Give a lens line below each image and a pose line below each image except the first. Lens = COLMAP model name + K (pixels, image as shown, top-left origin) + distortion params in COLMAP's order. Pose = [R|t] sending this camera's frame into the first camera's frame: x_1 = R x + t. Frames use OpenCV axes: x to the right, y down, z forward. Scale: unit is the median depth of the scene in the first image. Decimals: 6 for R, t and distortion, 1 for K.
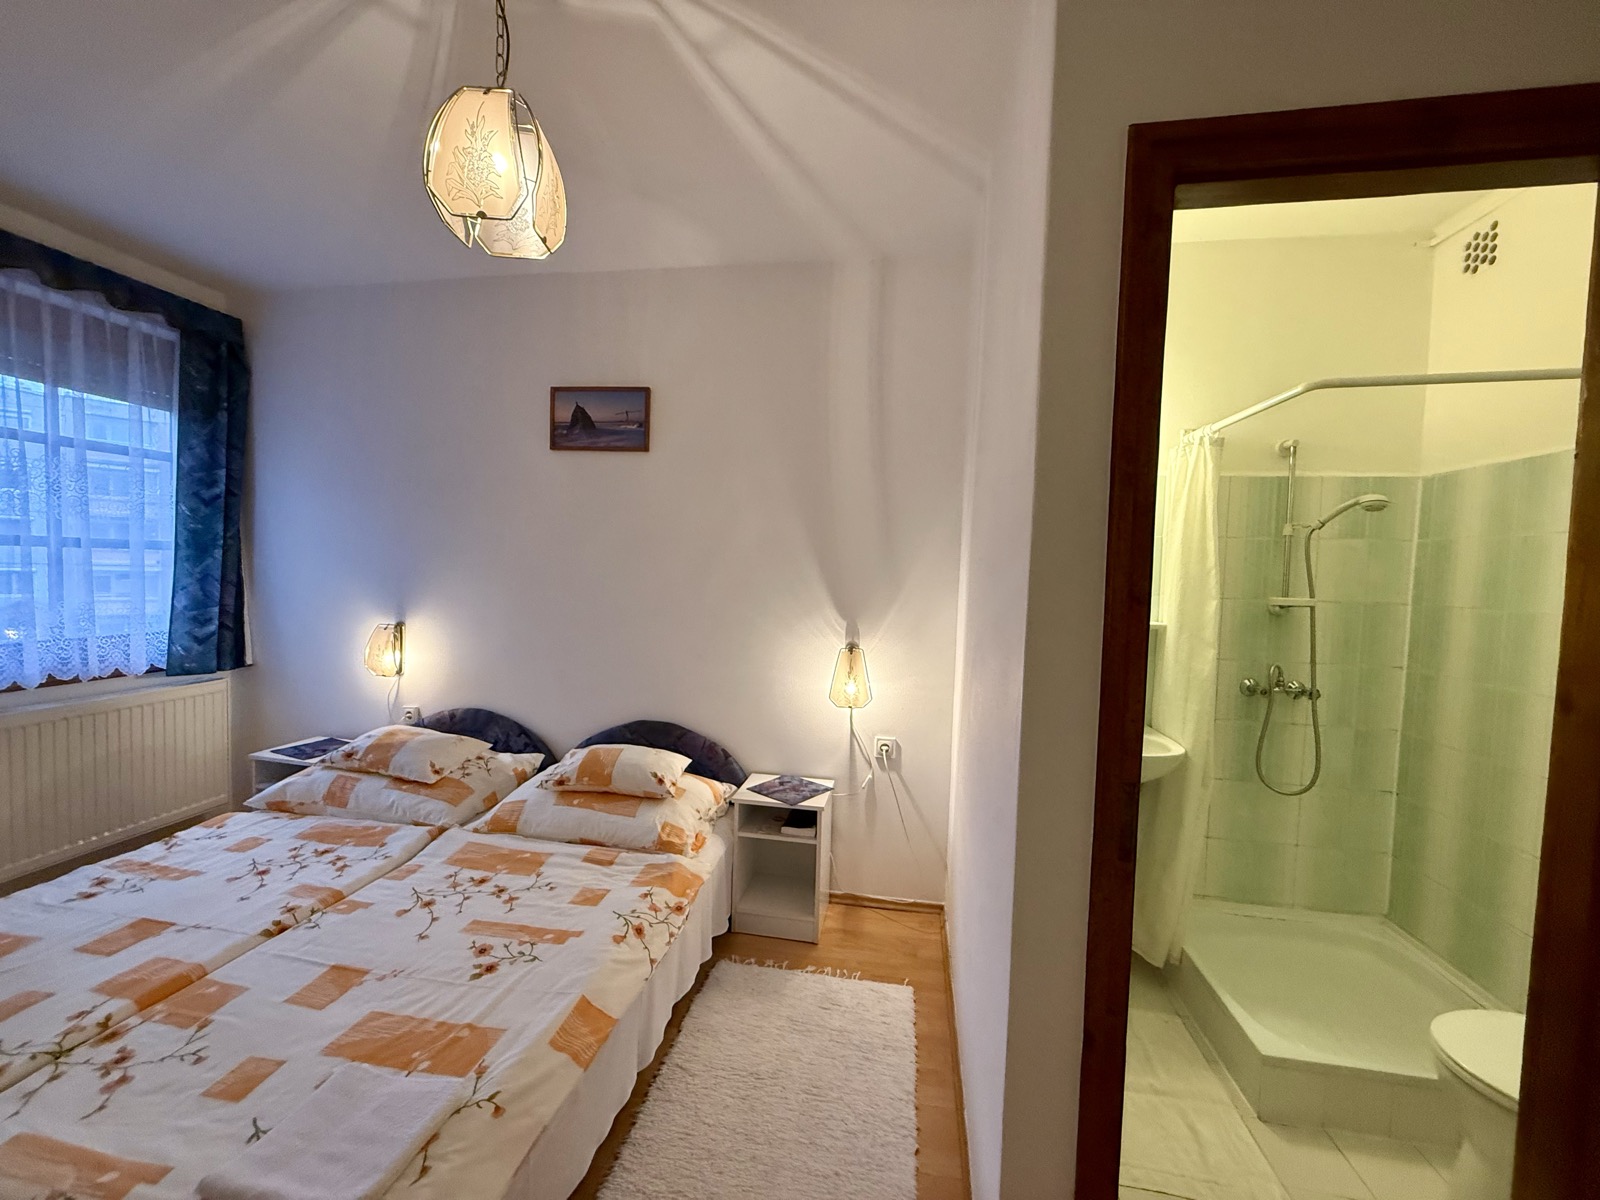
lens RADIAL K [[635.9, 0, 798.0], [0, 635.9, 600.0], [0, 0, 1]] dist [-0.001468, -0.000026]
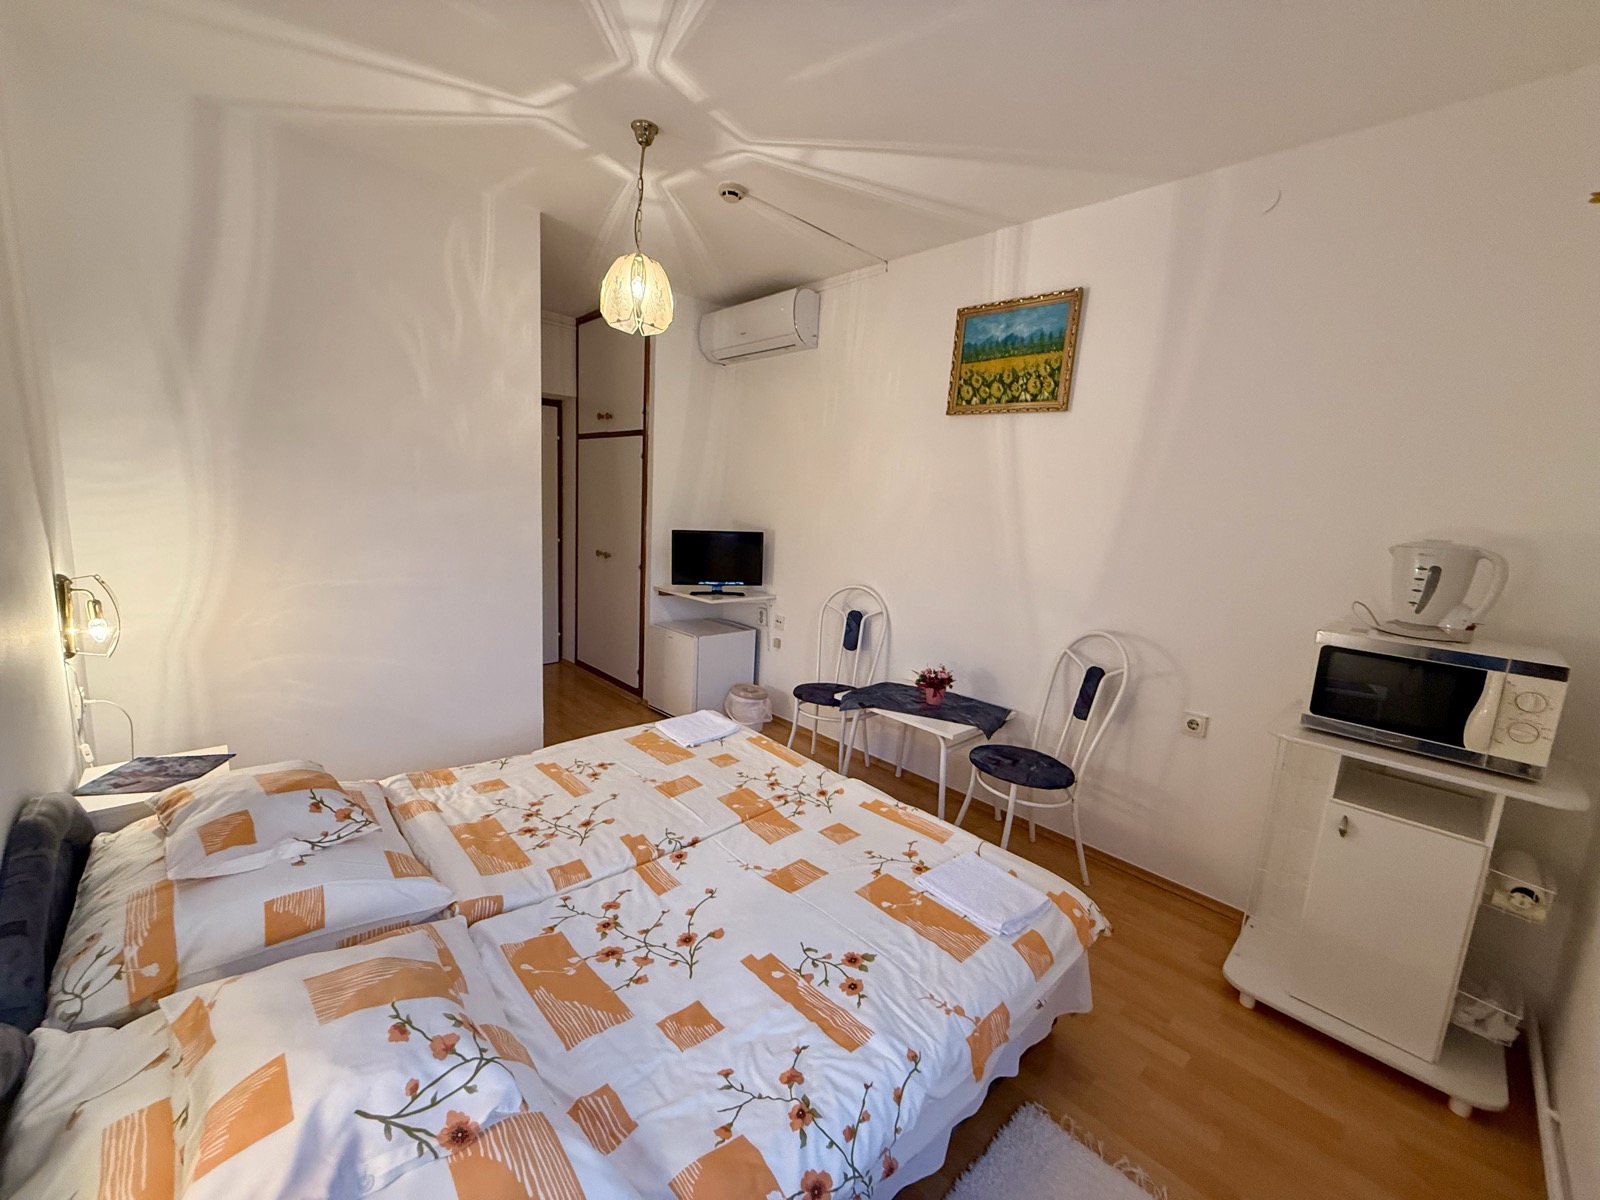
lens RADIAL K [[635.9, 0, 798.0], [0, 635.9, 600.0], [0, 0, 1]] dist [-0.001468, -0.000026]
pose [[-0.797157, -0.162164, 0.581588, -1.072751], [-0.050186, 0.977719, 0.203830, -0.093797], [-0.601683, 0.133297, -0.787534, 1.186300]]
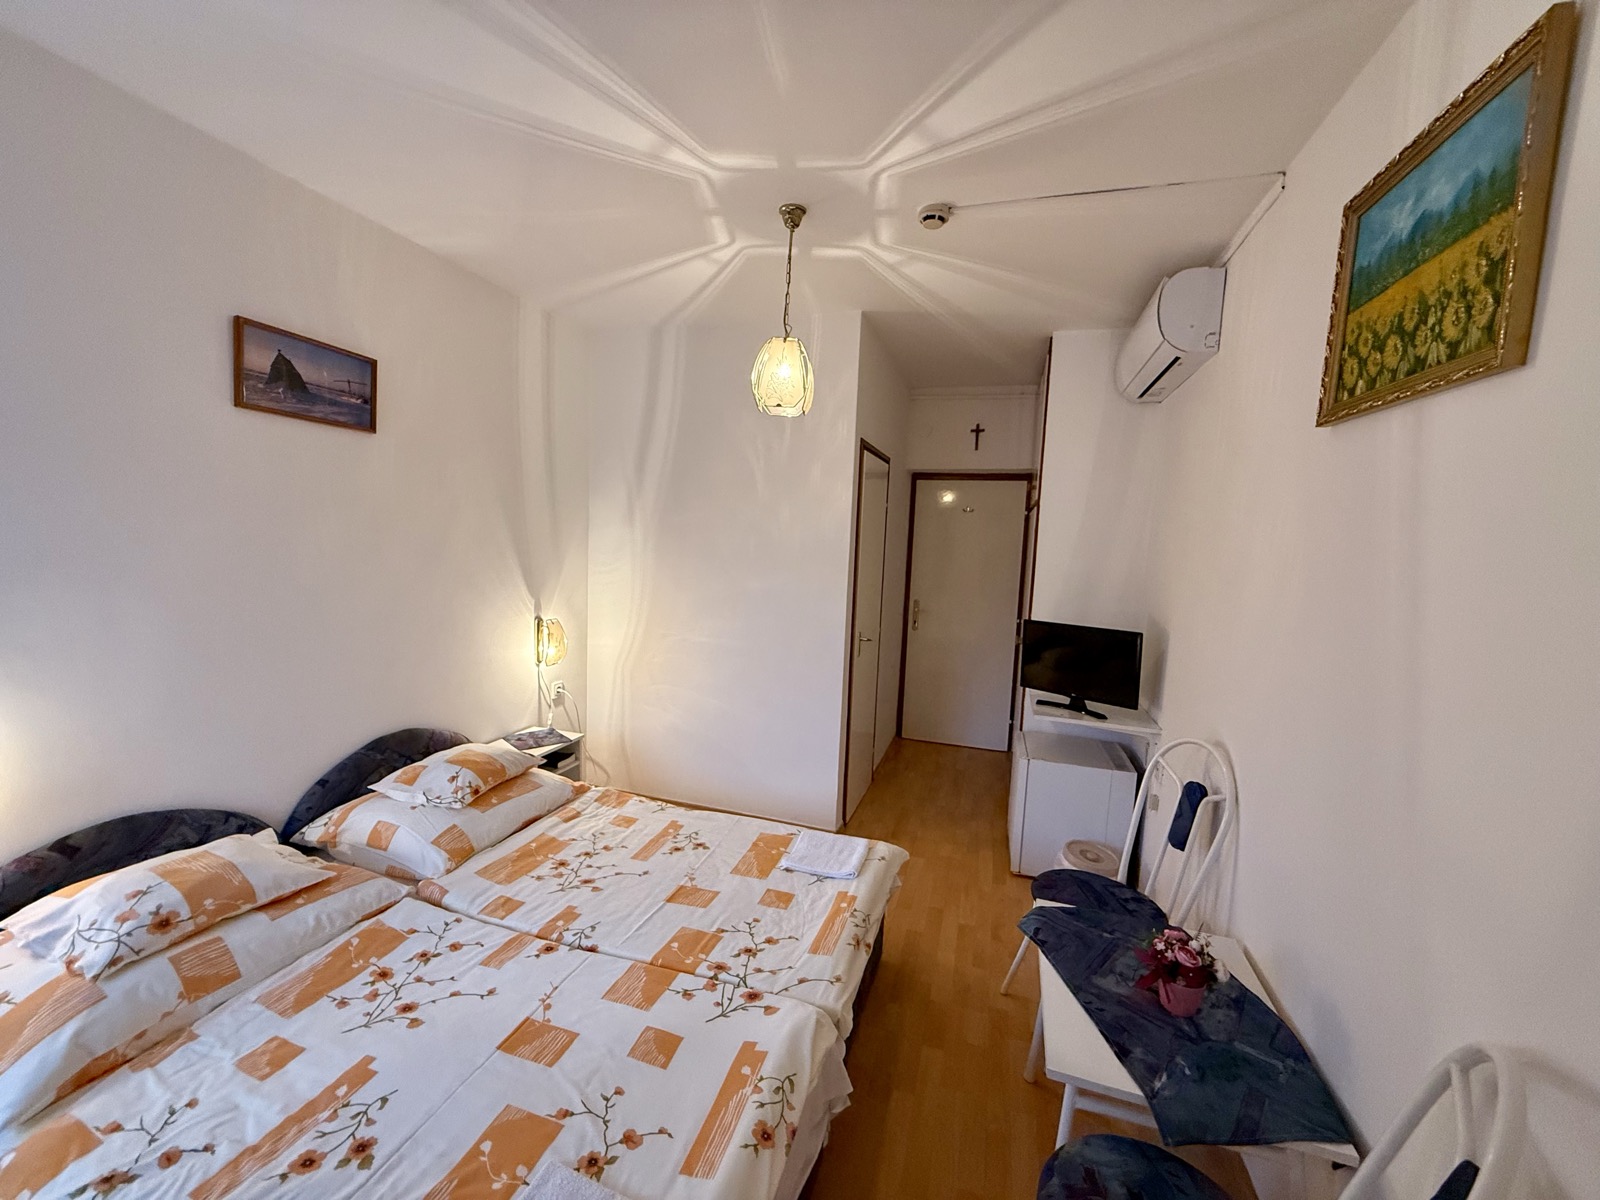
lens RADIAL K [[635.9, 0, 798.0], [0, 635.9, 600.0], [0, 0, 1]] dist [-0.001468, -0.000026]
pose [[0.141613, -0.119838, 0.982642, -1.205204], [0.008426, 0.992755, 0.119857, -0.124066], [-0.989886, -0.008693, 0.141597, 0.347453]]
